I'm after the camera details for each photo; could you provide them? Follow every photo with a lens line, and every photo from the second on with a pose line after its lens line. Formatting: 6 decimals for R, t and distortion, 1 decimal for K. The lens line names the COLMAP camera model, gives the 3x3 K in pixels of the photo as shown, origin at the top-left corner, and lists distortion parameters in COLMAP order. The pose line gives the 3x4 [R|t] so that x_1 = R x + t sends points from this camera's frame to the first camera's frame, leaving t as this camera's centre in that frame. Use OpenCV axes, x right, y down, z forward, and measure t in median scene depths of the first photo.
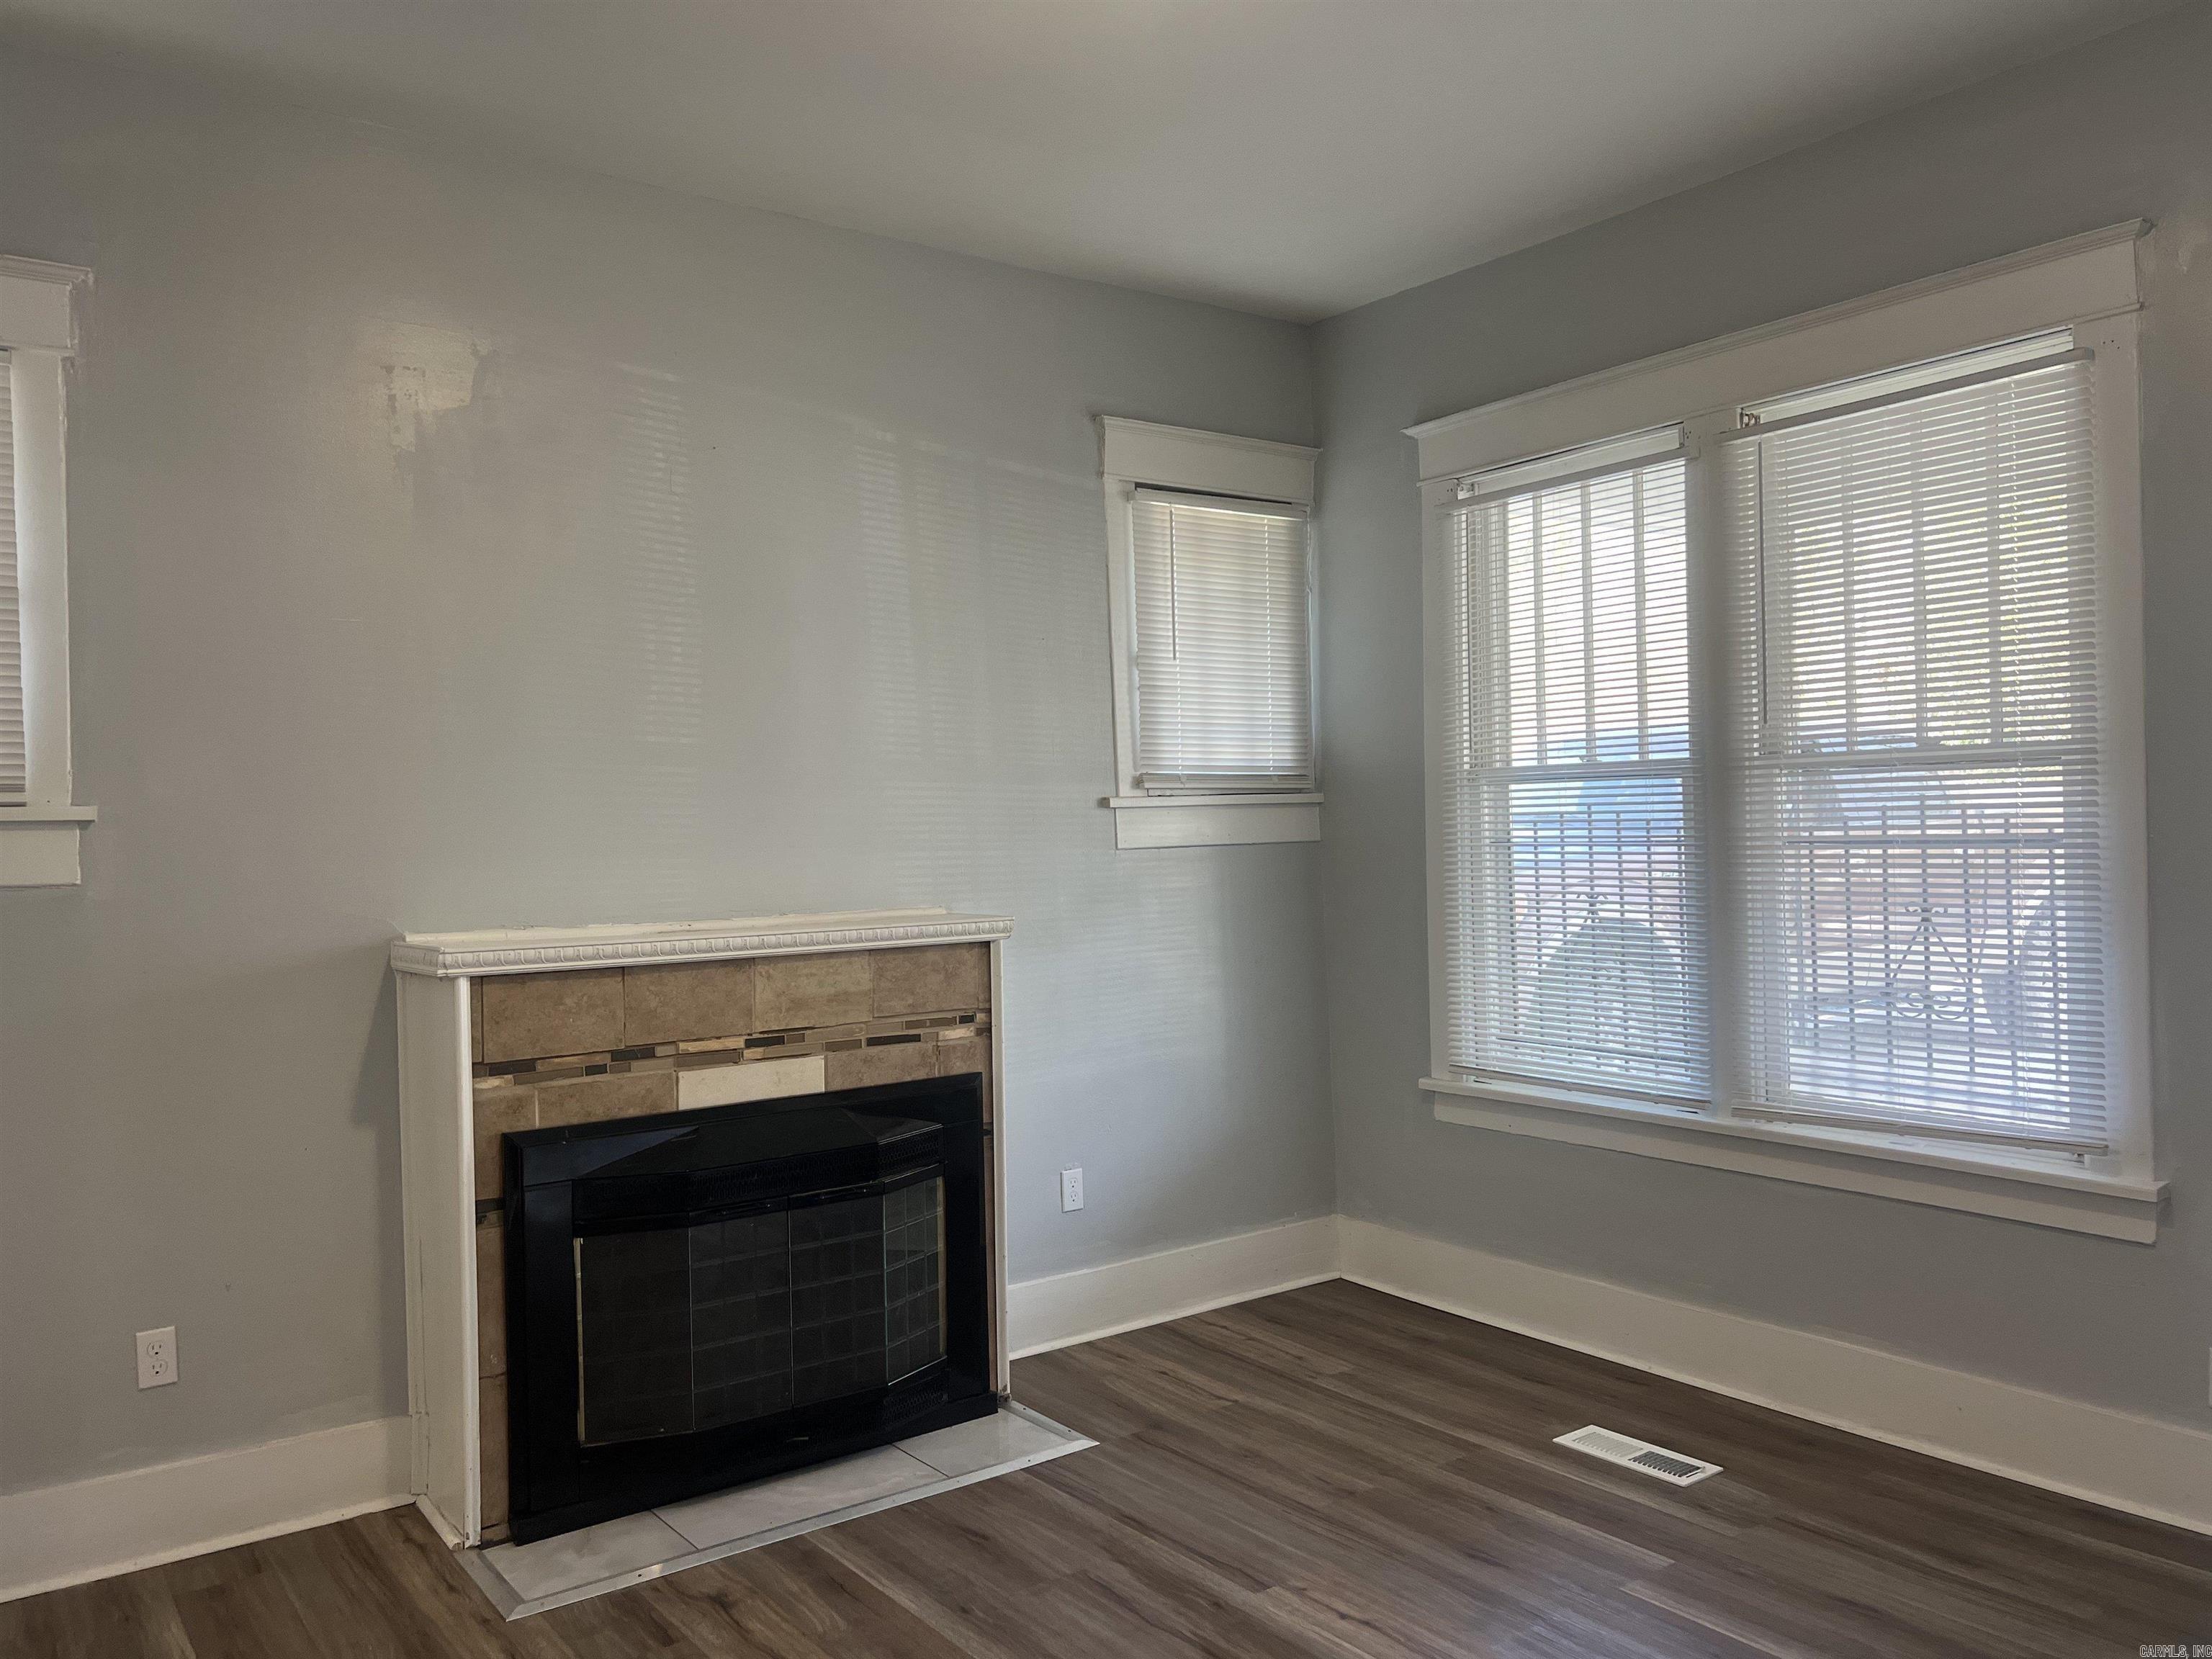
lens RADIAL K [[1686.6, 0, 1106.0], [0, 1686.6, 829.5], [0, 0, 1]] dist [0.153688, -0.233962]
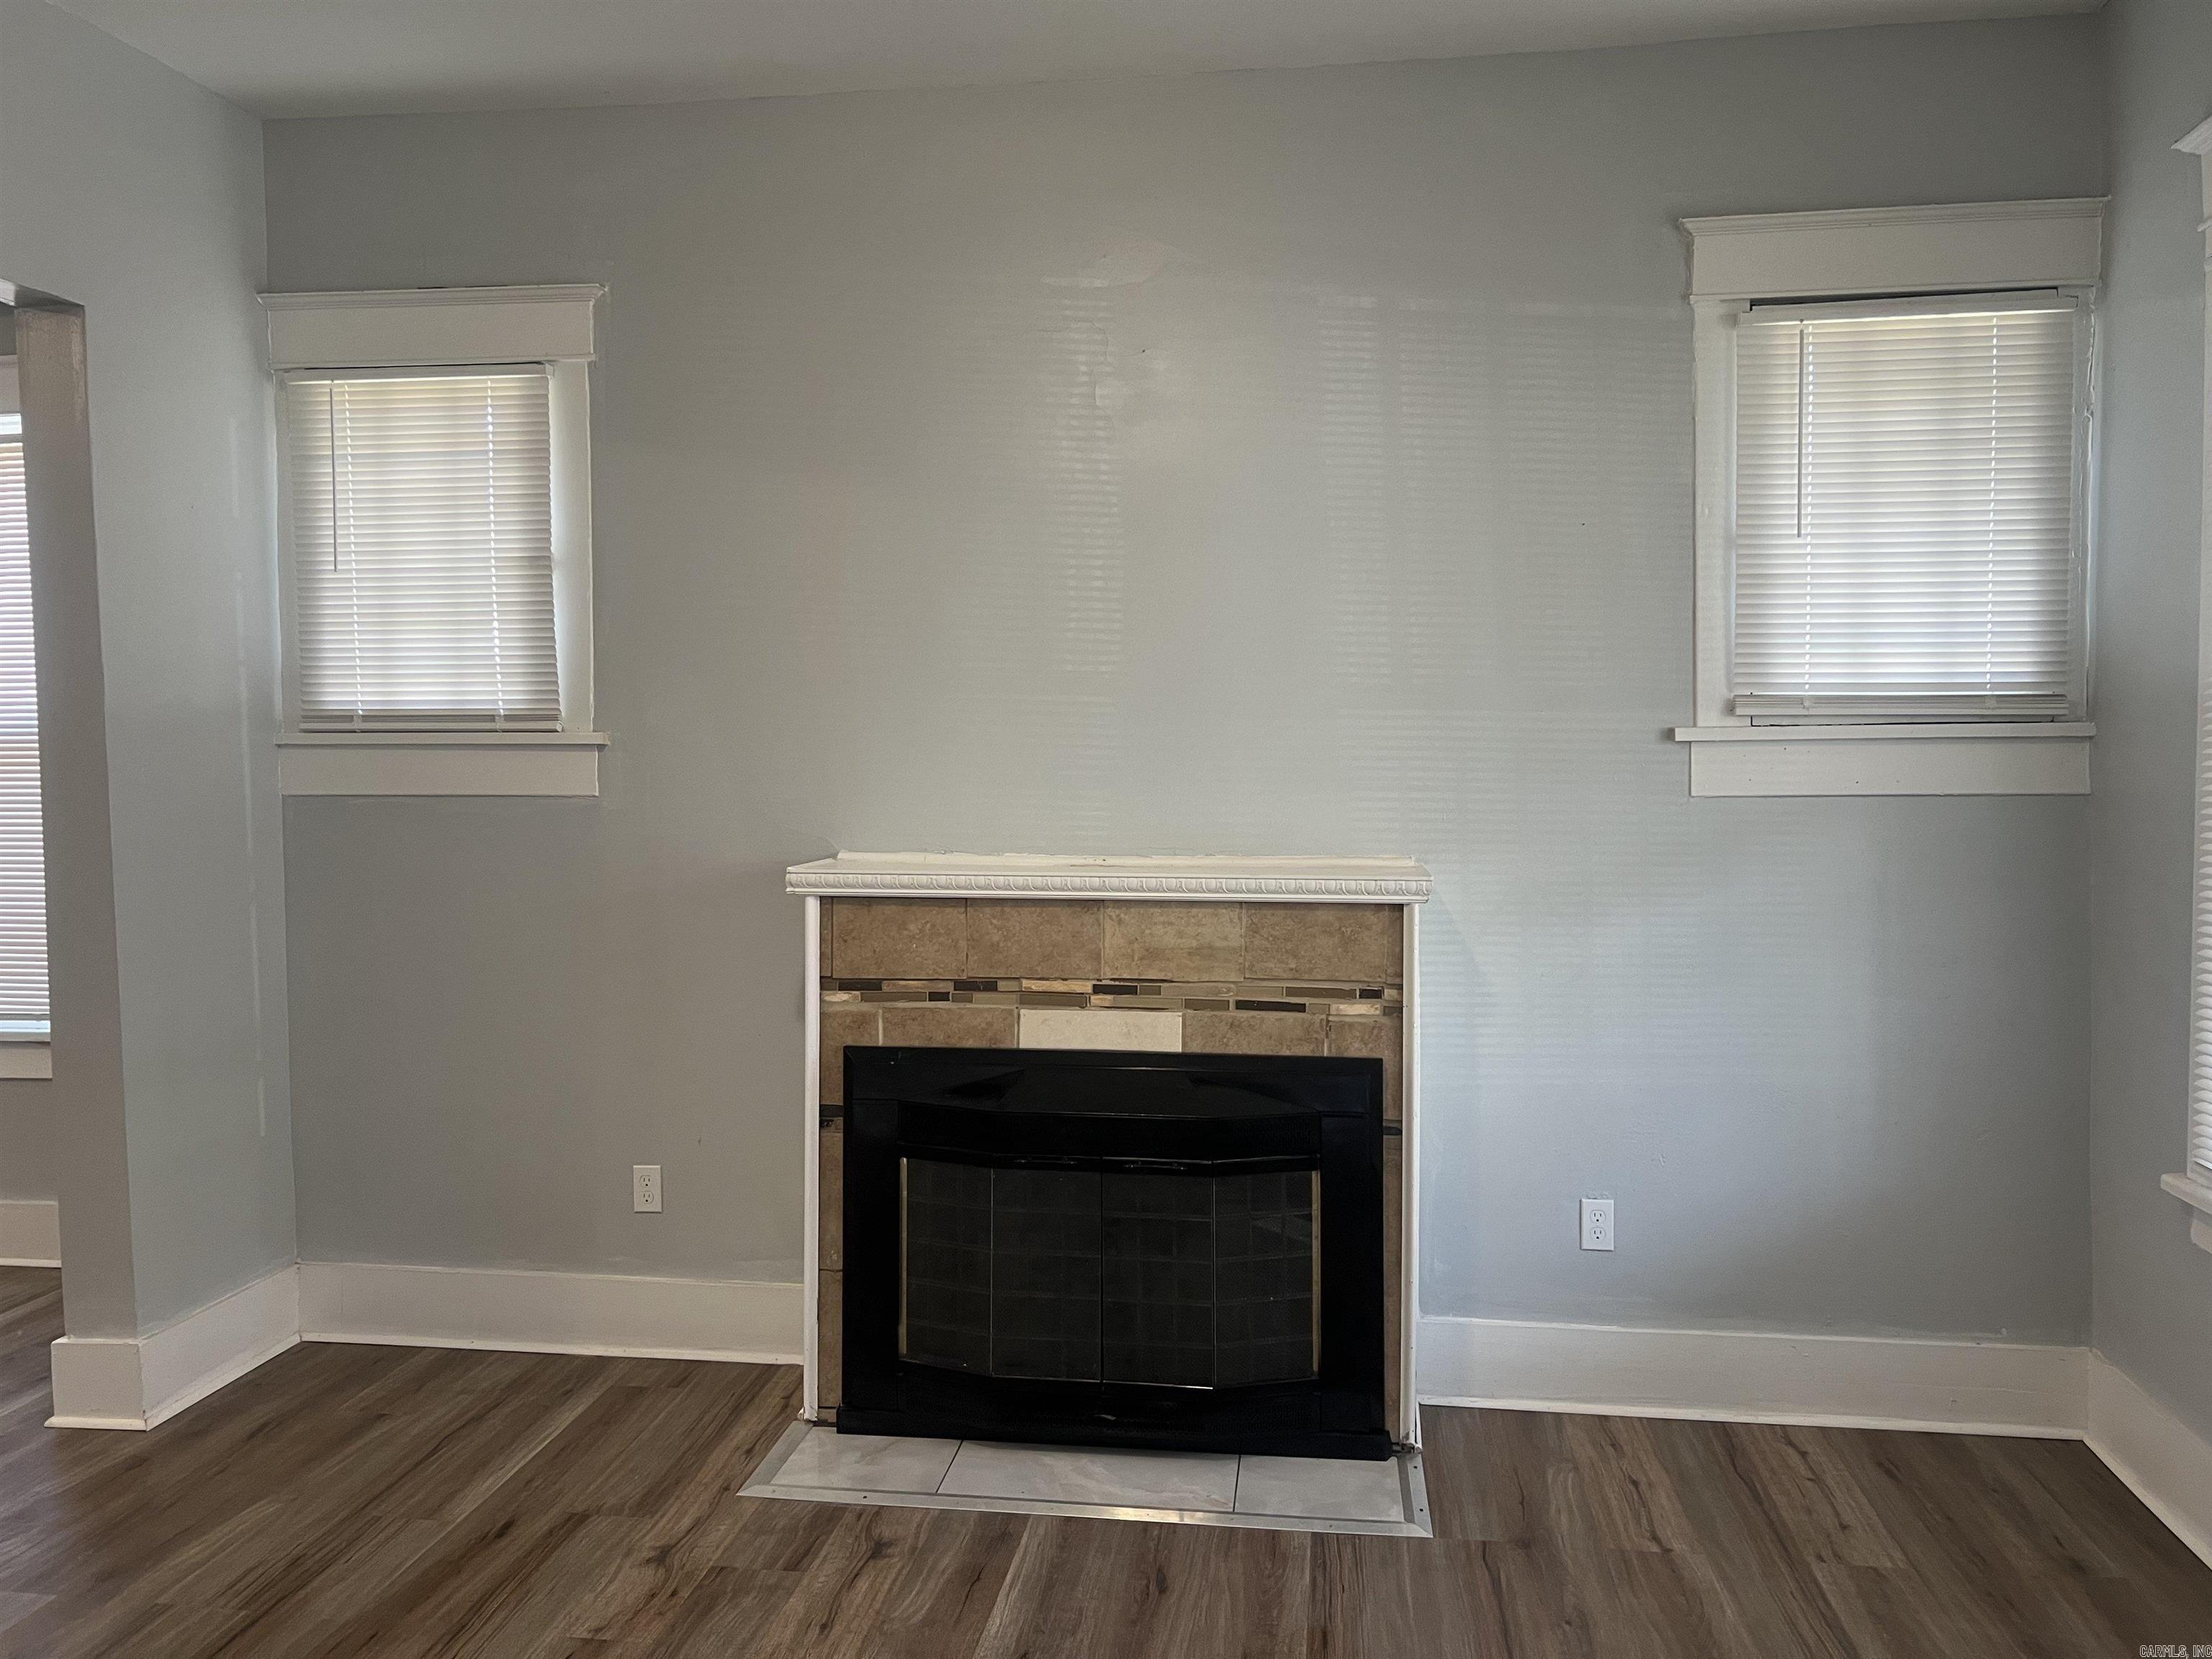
lens RADIAL K [[1650.4, 0, 1106.0], [0, 1650.4, 829.5], [0, 0, 1]] dist [0.066361, -0.073074]
pose [[0.712217, 0.048879, -0.700256, 0.411218], [-0.015308, 0.998417, 0.054122, -0.011696], [0.701792, -0.027827, 0.711838, 0.342138]]
